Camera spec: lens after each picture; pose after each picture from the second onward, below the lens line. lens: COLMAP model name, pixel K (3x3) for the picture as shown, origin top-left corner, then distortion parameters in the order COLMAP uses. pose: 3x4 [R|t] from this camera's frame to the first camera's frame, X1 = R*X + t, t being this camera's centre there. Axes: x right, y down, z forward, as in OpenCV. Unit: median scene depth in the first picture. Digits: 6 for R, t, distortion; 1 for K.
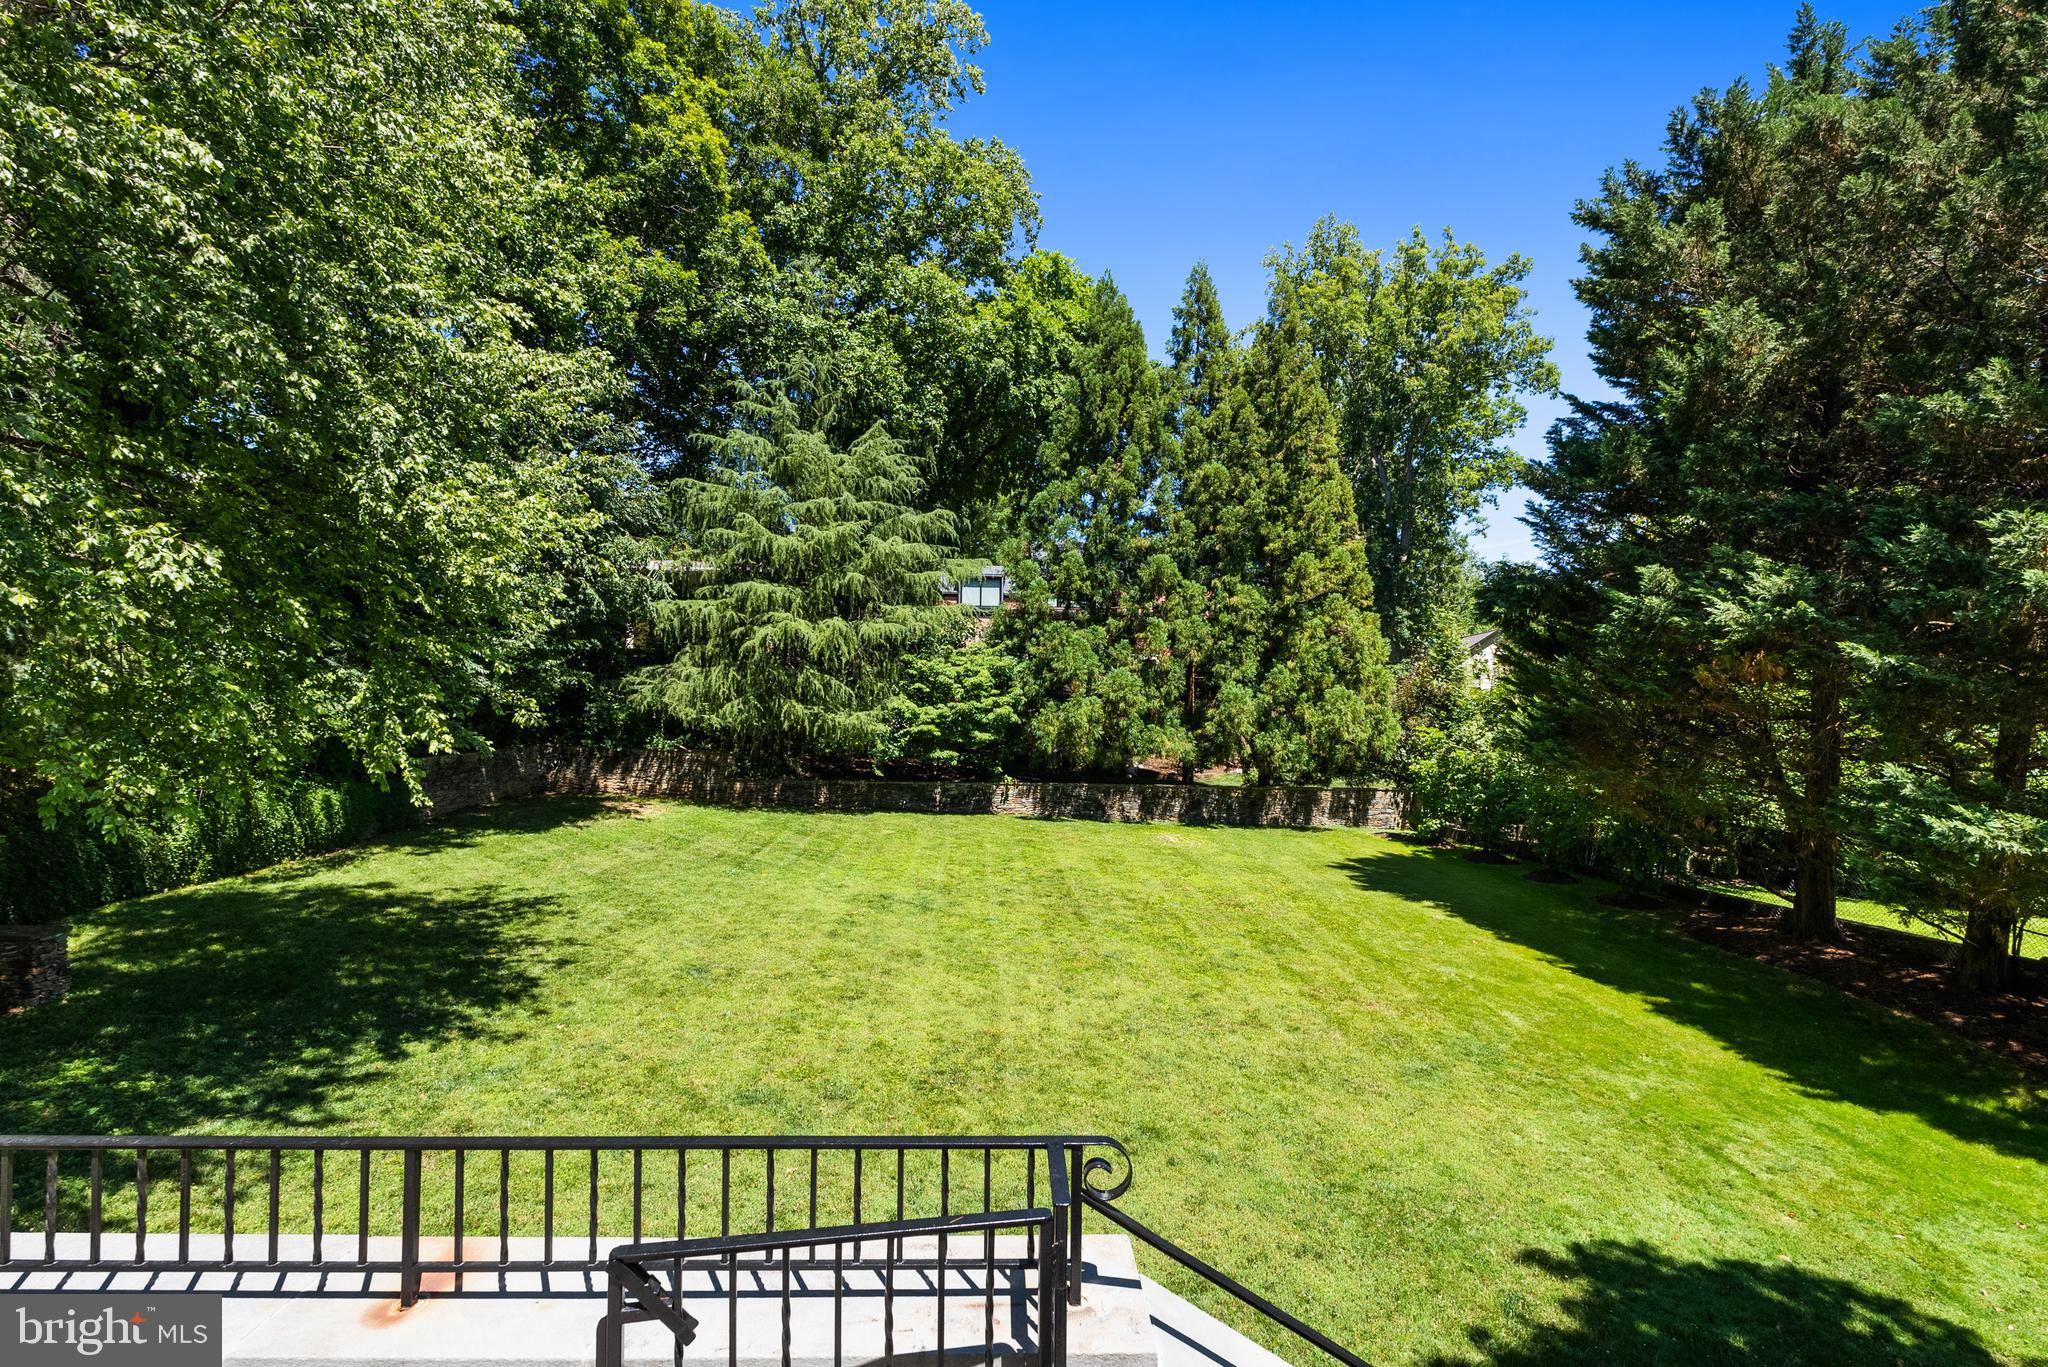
lens RADIAL K [[927.1, 0, 1050.7], [0, 927.1, 686.3], [0, 0, 1]] dist [-0.005361, 0.001290]
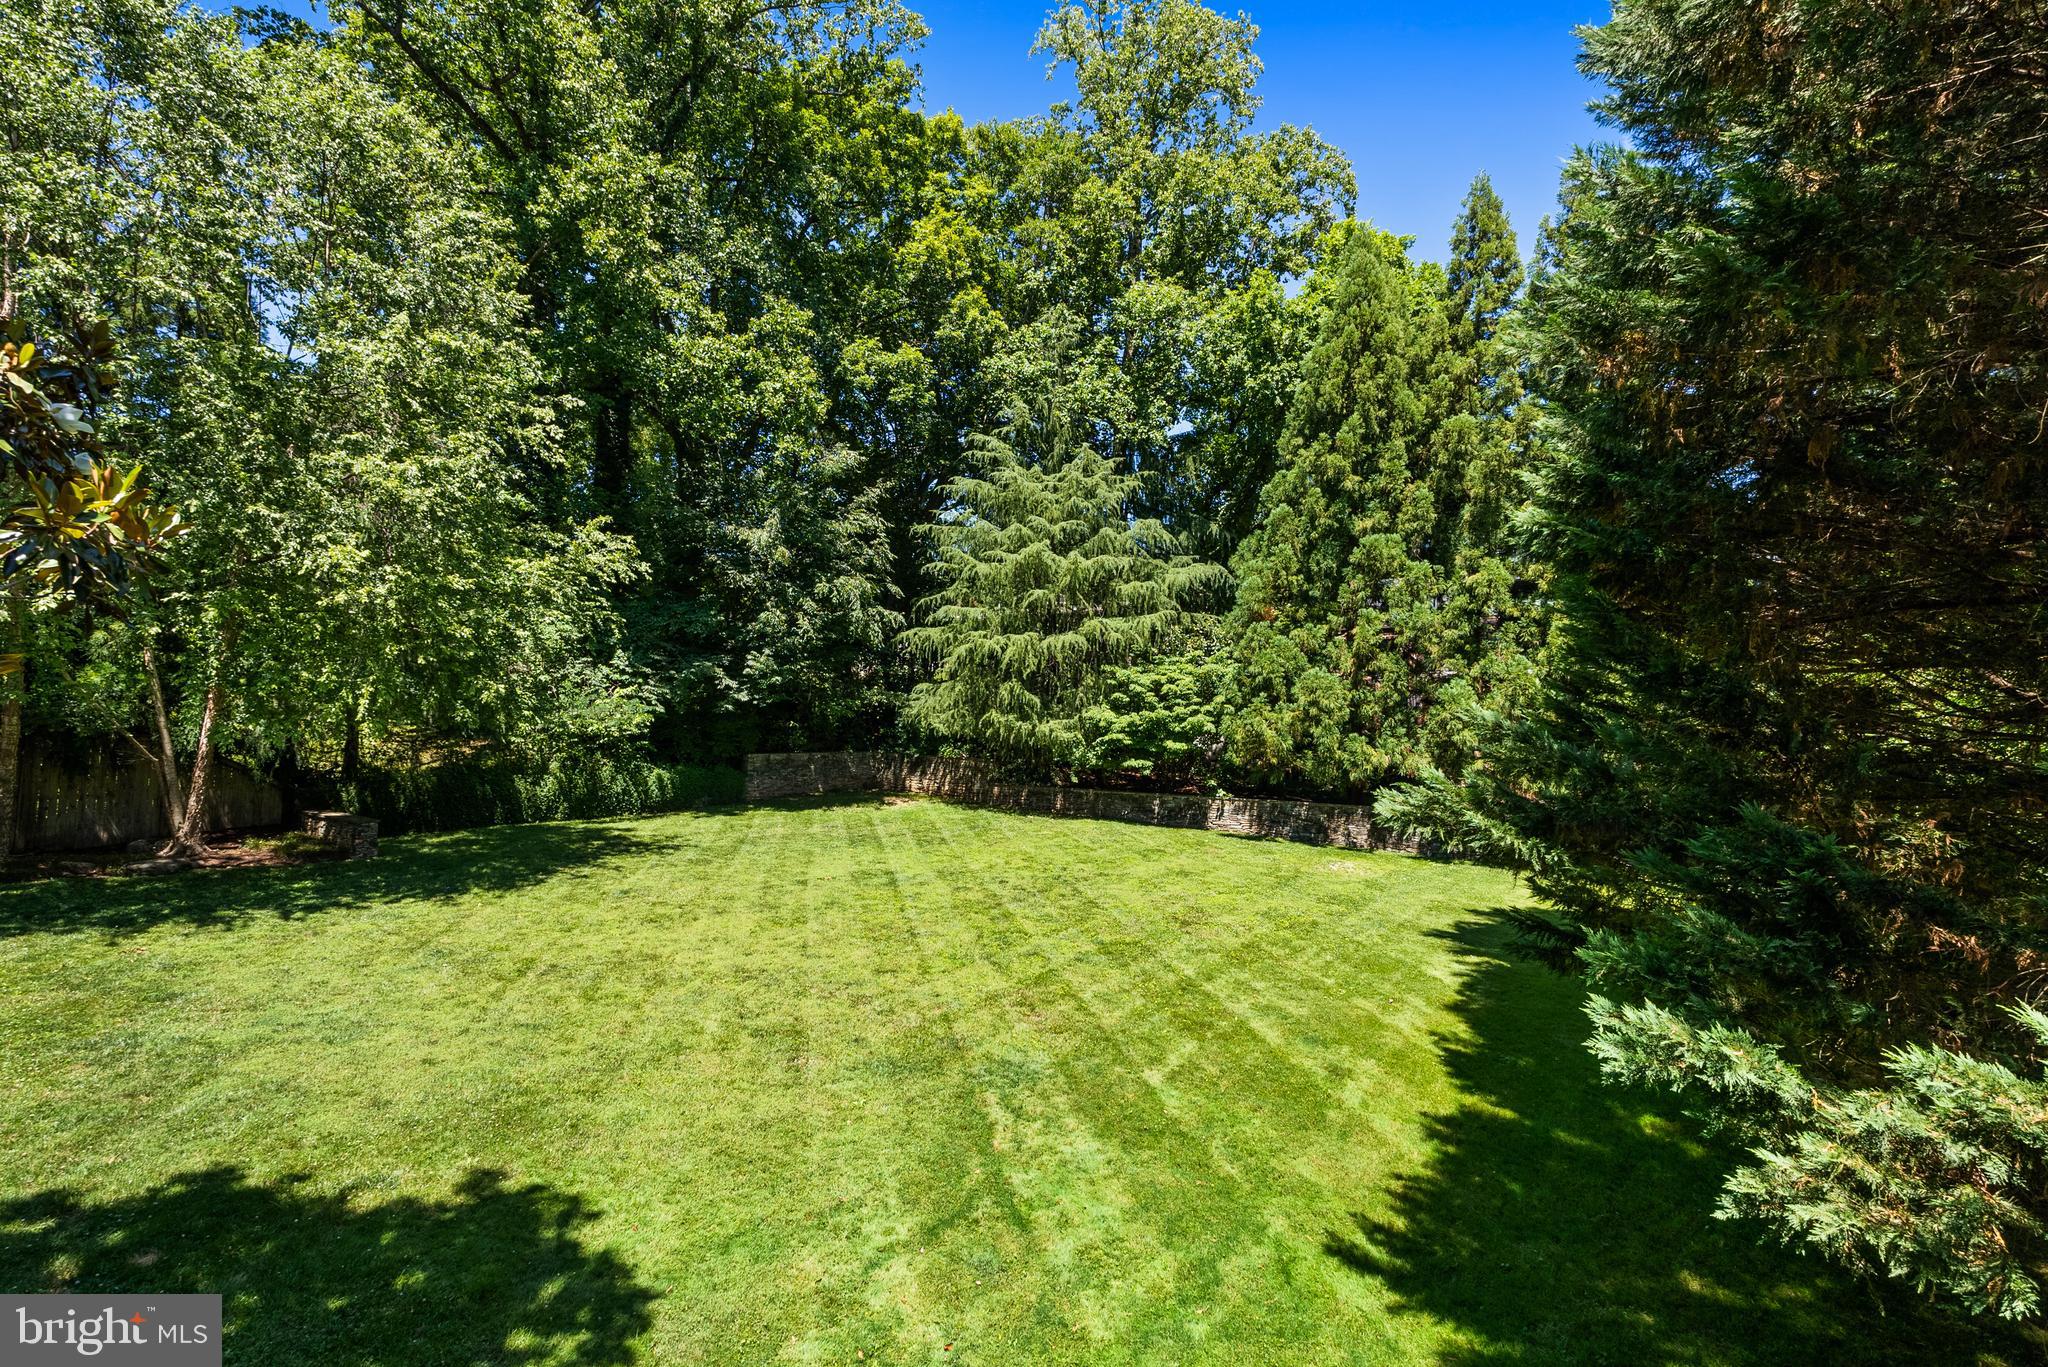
lens RADIAL K [[927.1, 0, 1019.2], [0, 927.1, 684.1], [0, 0, 1]] dist [-0.005361, 0.001290]
pose [[0.776997, -0.035067, -0.628527, 0.403154], [0.006643, 0.998848, -0.047516, 0.034009], [0.629469, 0.032744, 0.776335, 0.144064]]
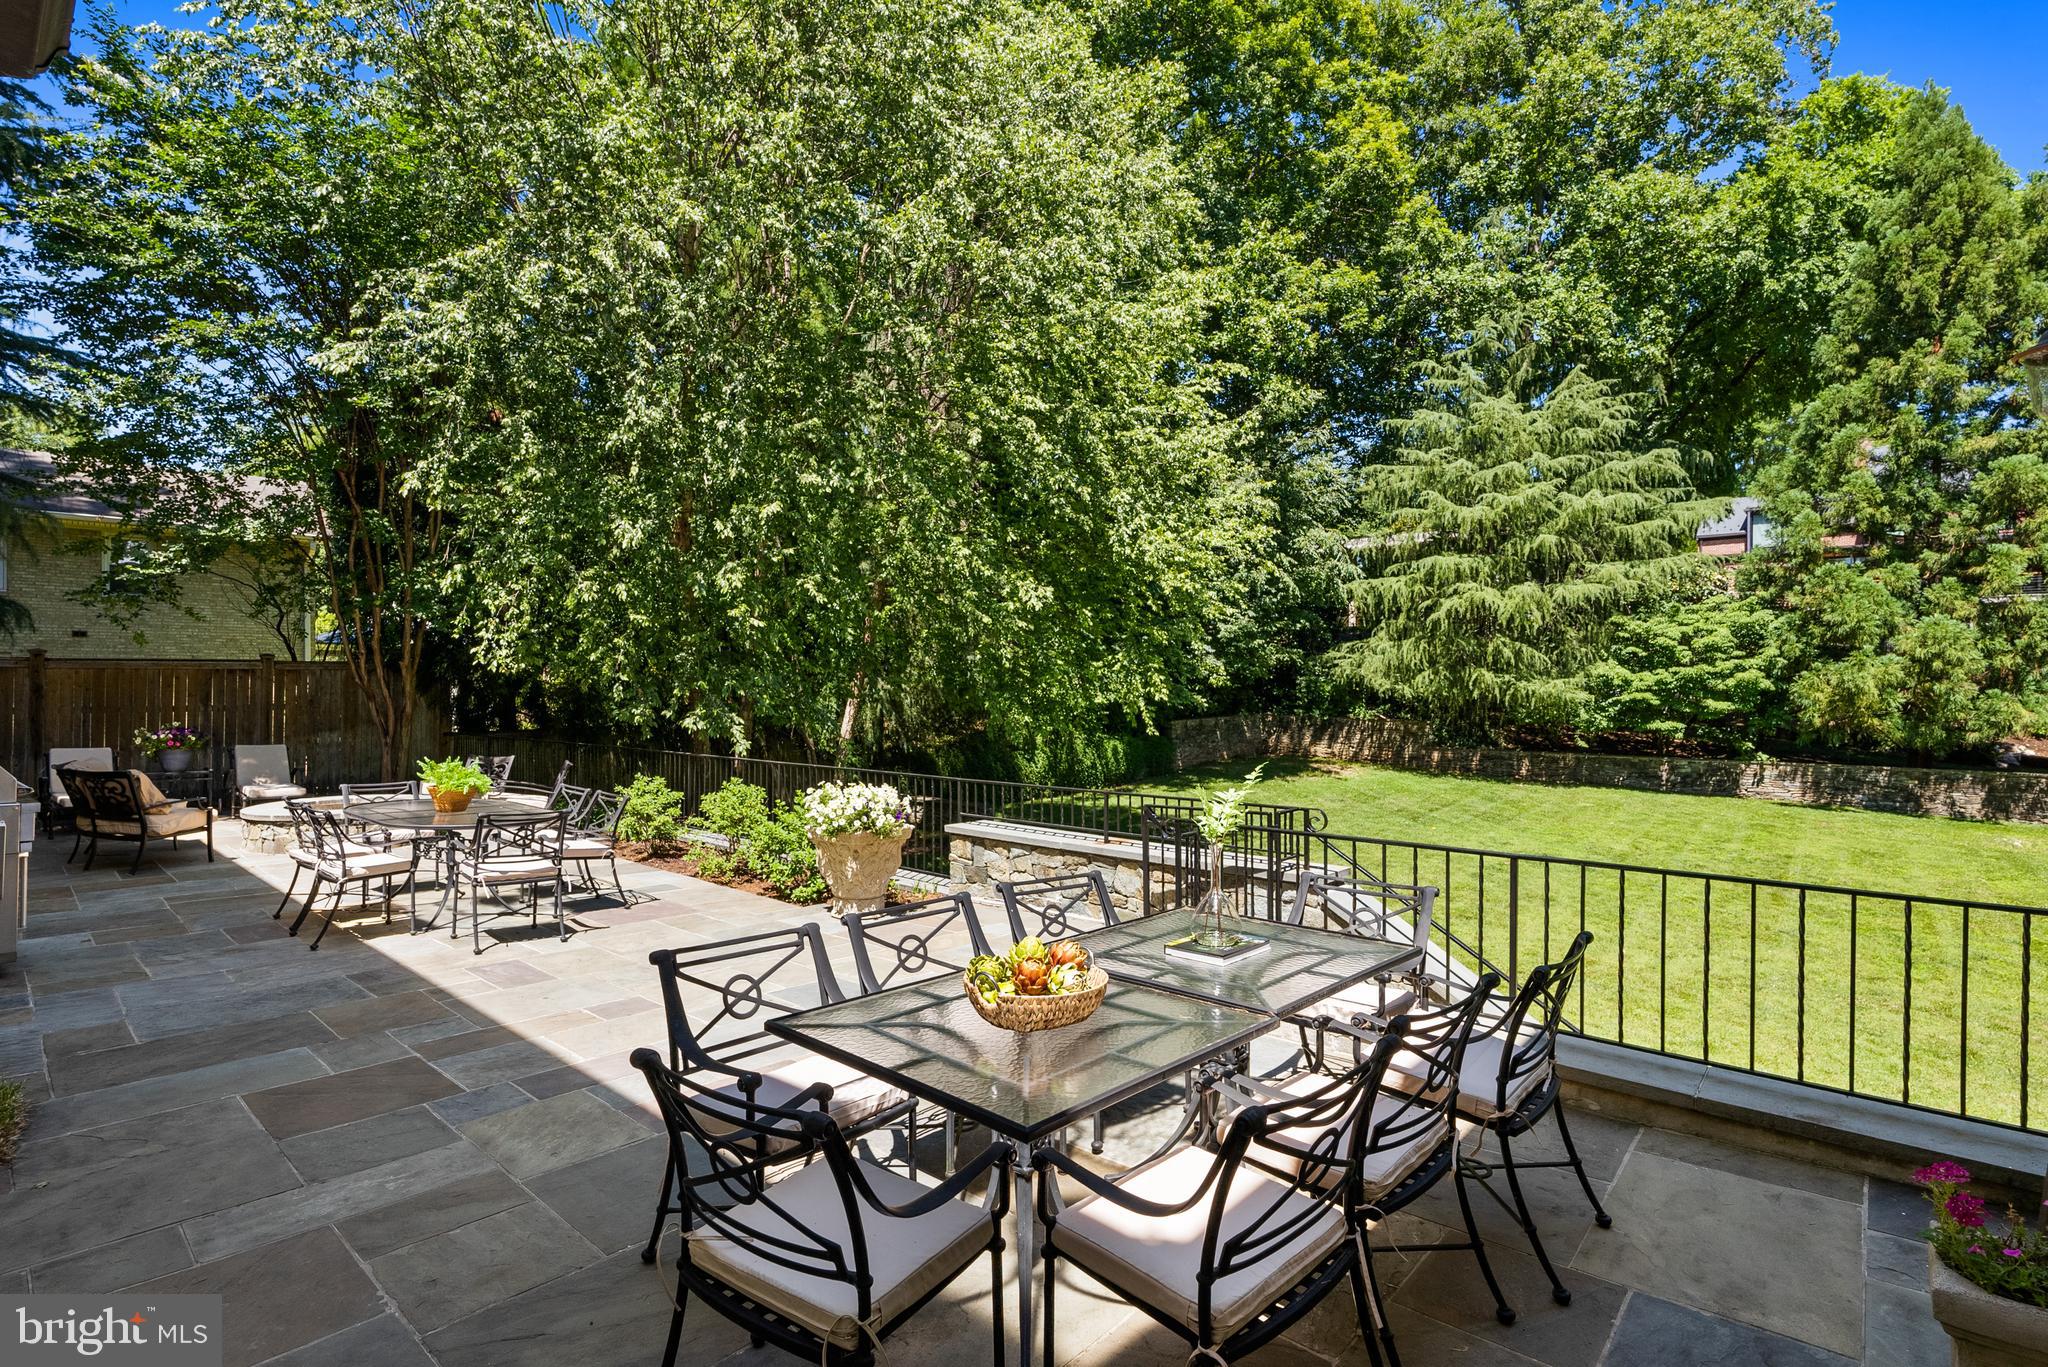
lens RADIAL K [[997.2, 0, 1010.3], [0, 997.2, 691.9], [0, 0, 1]] dist [-0.004511, 0.000662]
pose [[0.711547, -0.011681, -0.702541, 0.106303], [0.030567, 0.999430, 0.014342, 0.007749], [0.701973, -0.031680, 0.711499, -0.117344]]
